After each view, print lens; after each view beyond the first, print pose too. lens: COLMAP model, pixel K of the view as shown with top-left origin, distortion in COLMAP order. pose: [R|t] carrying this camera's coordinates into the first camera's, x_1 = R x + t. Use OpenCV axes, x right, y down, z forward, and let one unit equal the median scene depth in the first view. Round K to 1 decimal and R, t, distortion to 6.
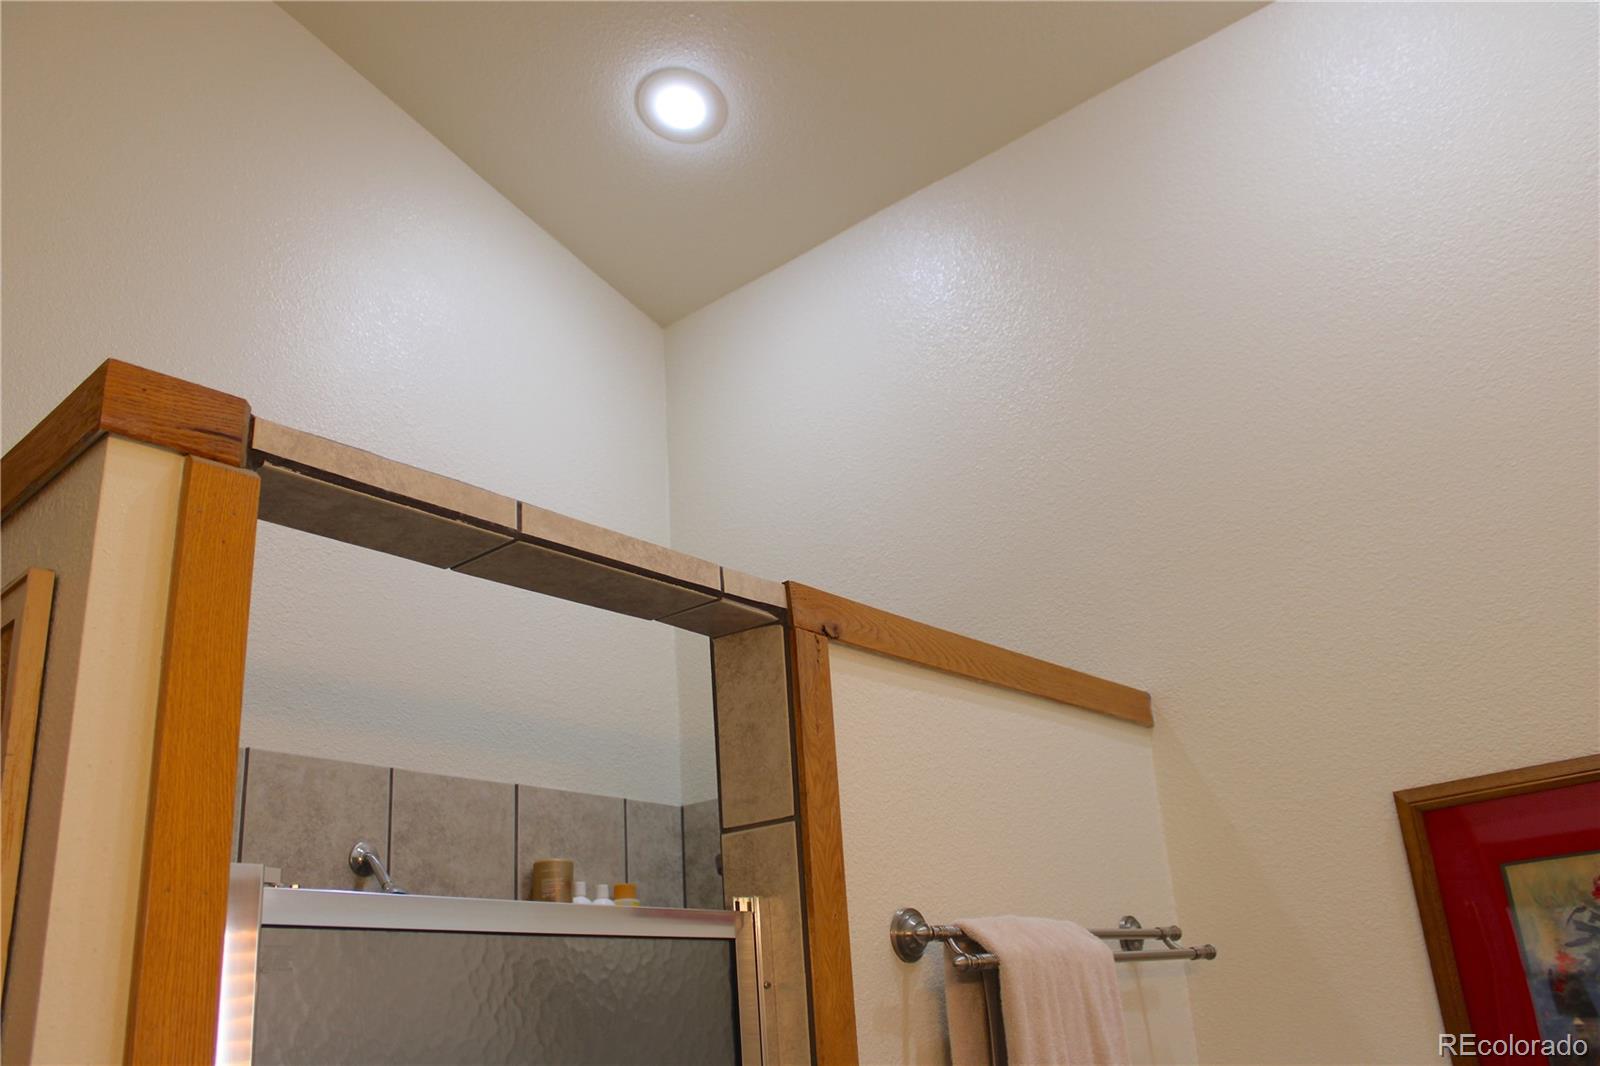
lens RADIAL K [[1344.6, 0, 804.3], [0, 1344.6, 528.5], [0, 0, 1]] dist [-0.147507, 0.130685]
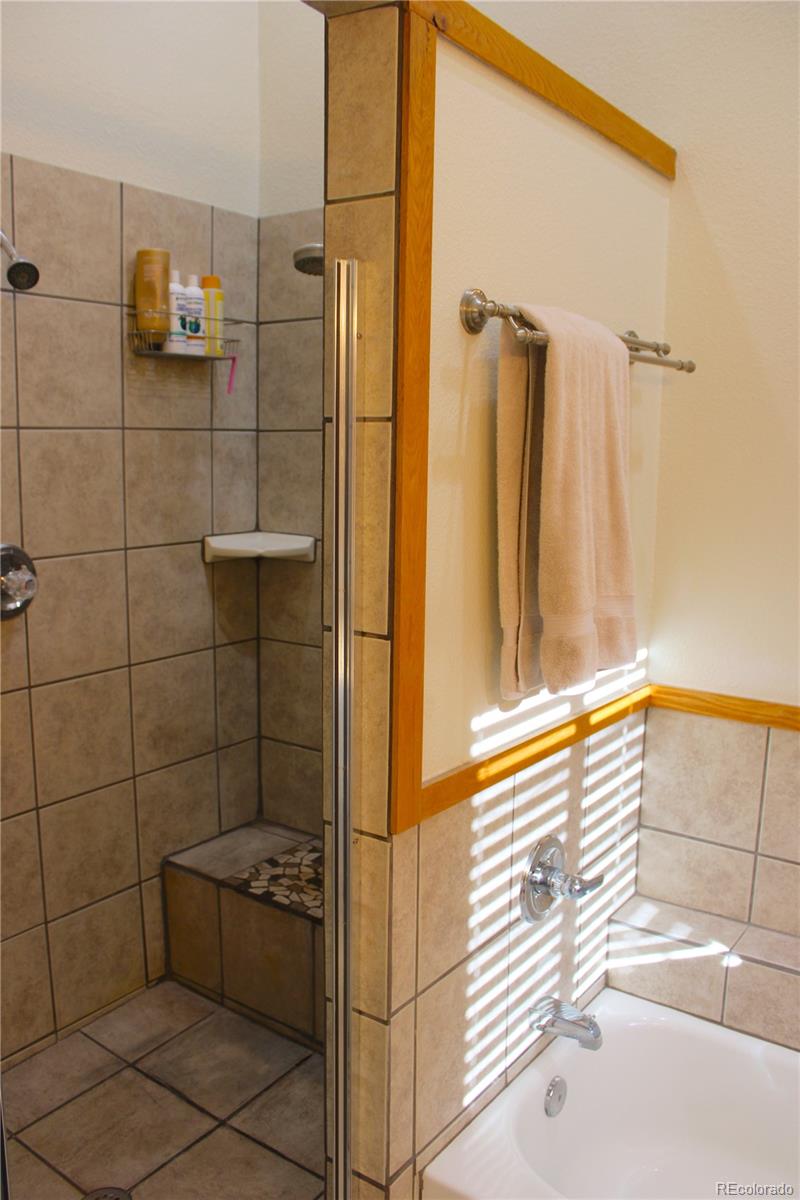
lens RADIAL K [[1008.4, 0, 401.2], [0, 1008.4, 610.8], [0, 0, 1]] dist [-0.147507, 0.130685]
pose [[0.992413, 0.067954, 0.102460, -0.059238], [-0.110724, 0.856228, 0.504593, 0.091616], [-0.053440, -0.512110, 0.857256, 0.098165]]
